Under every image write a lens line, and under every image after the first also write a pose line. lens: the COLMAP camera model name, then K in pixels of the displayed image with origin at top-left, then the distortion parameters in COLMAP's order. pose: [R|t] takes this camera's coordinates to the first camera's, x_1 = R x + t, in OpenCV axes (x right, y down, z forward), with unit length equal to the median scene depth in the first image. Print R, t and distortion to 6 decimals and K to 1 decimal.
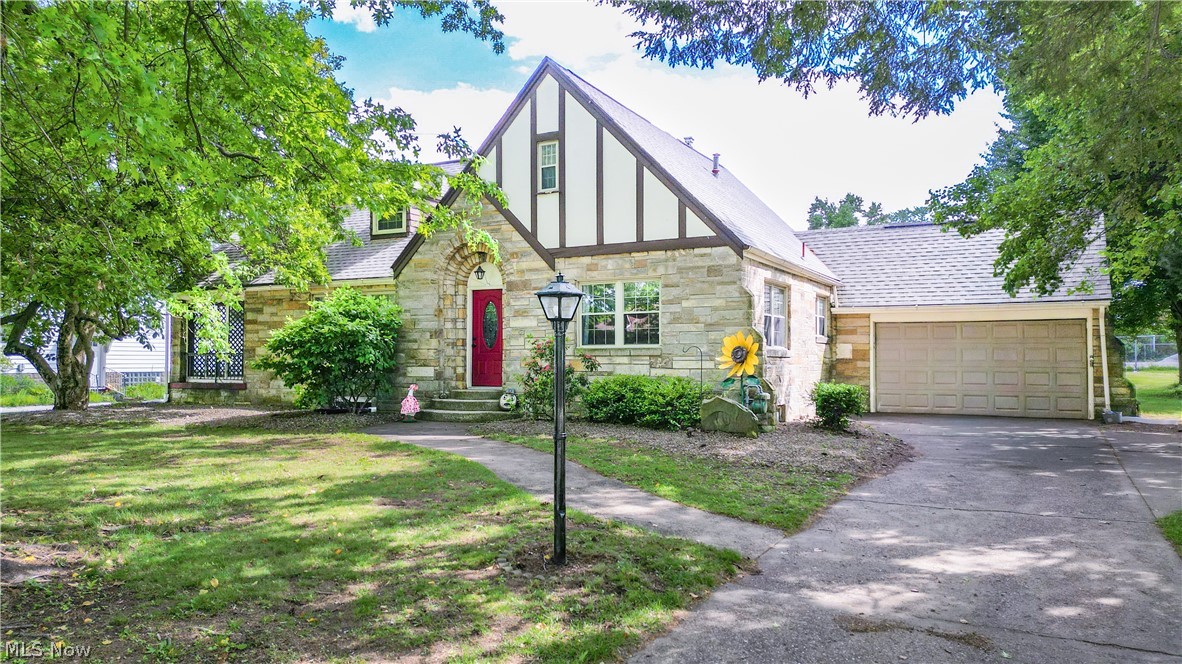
lens RADIAL K [[777.6, 0, 591.0], [0, 777.6, 332.0], [0, 0, 1]] dist [0.100056, -0.000346]
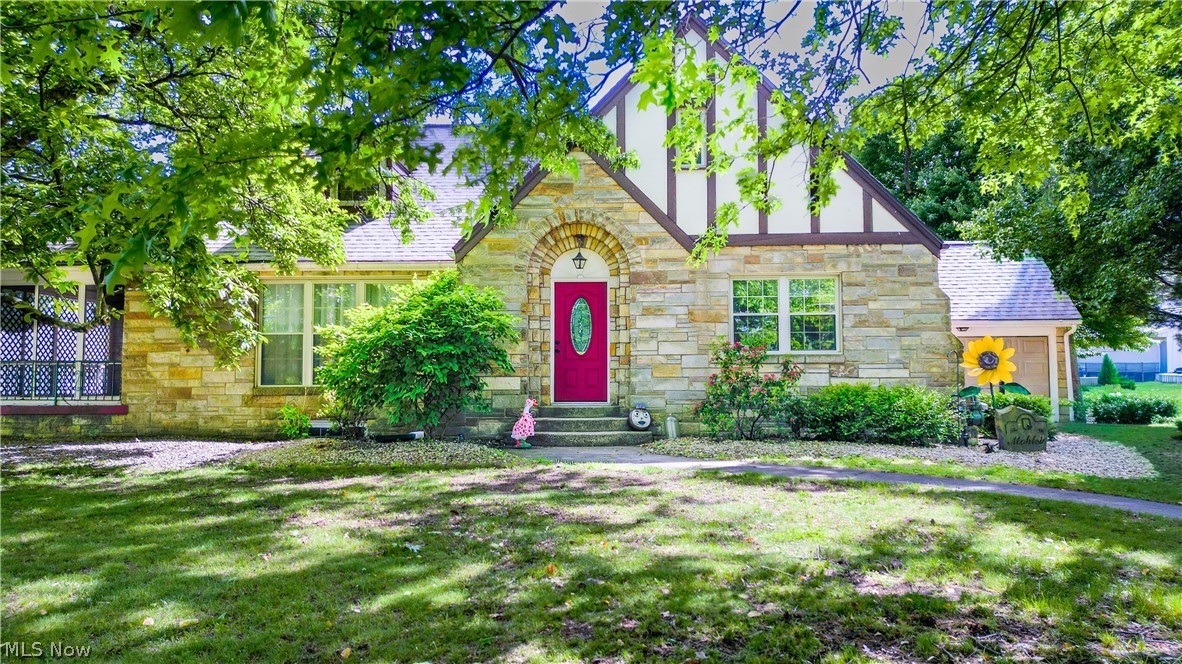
lens RADIAL K [[777.6, 0, 591.0], [0, 777.6, 332.0], [0, 0, 1]] dist [0.100056, -0.000346]
pose [[0.911758, 0.024711, 0.409983, -0.490980], [-0.013747, 0.999465, -0.029668, 0.023289], [-0.410497, 0.021414, 0.911610, 0.277452]]
